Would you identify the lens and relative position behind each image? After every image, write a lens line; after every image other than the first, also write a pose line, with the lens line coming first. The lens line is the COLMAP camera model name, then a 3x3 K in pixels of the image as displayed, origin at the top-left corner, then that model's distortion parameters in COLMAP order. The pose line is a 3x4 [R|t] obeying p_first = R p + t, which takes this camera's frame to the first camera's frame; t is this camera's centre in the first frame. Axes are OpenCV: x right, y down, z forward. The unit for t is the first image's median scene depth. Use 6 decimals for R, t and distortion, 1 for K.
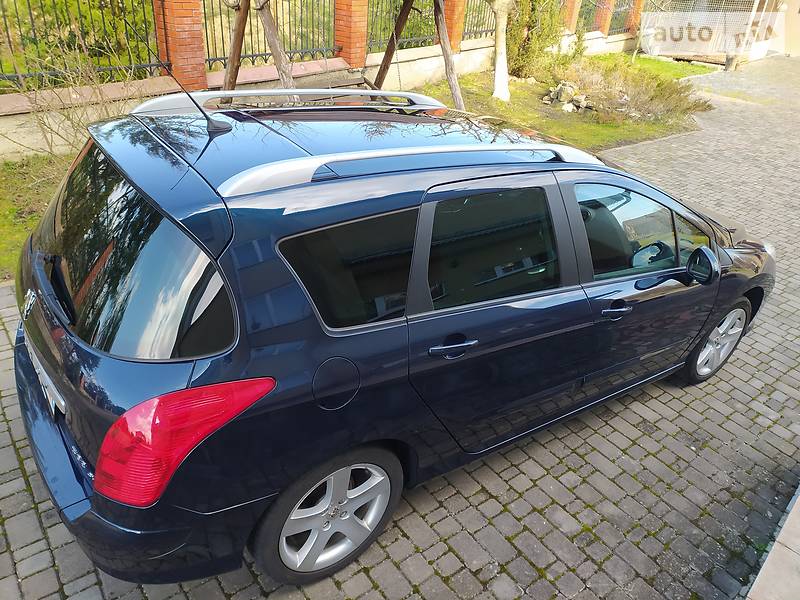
lens RADIAL K [[601.4, 0, 400.0], [0, 601.4, 300.0], [0, 0, 1]] dist [0.051754, -0.062202]
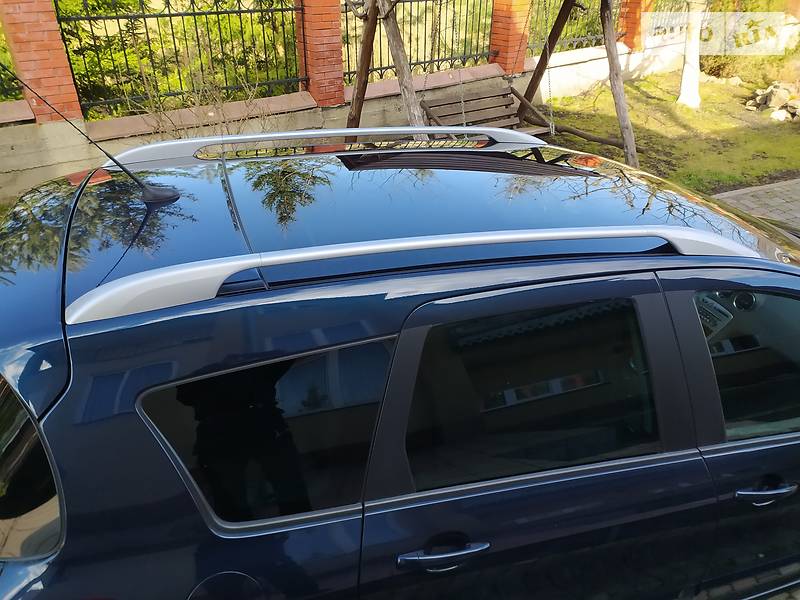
lens RADIAL K [[601.4, 0, 400.0], [0, 601.4, 300.0], [0, 0, 1]] dist [0.051754, -0.062202]
pose [[0.954003, 0.079113, -0.289169, 0.062365], [-0.078318, 0.996825, 0.014338, -0.057727], [0.289385, 0.008968, 0.957171, 0.112860]]
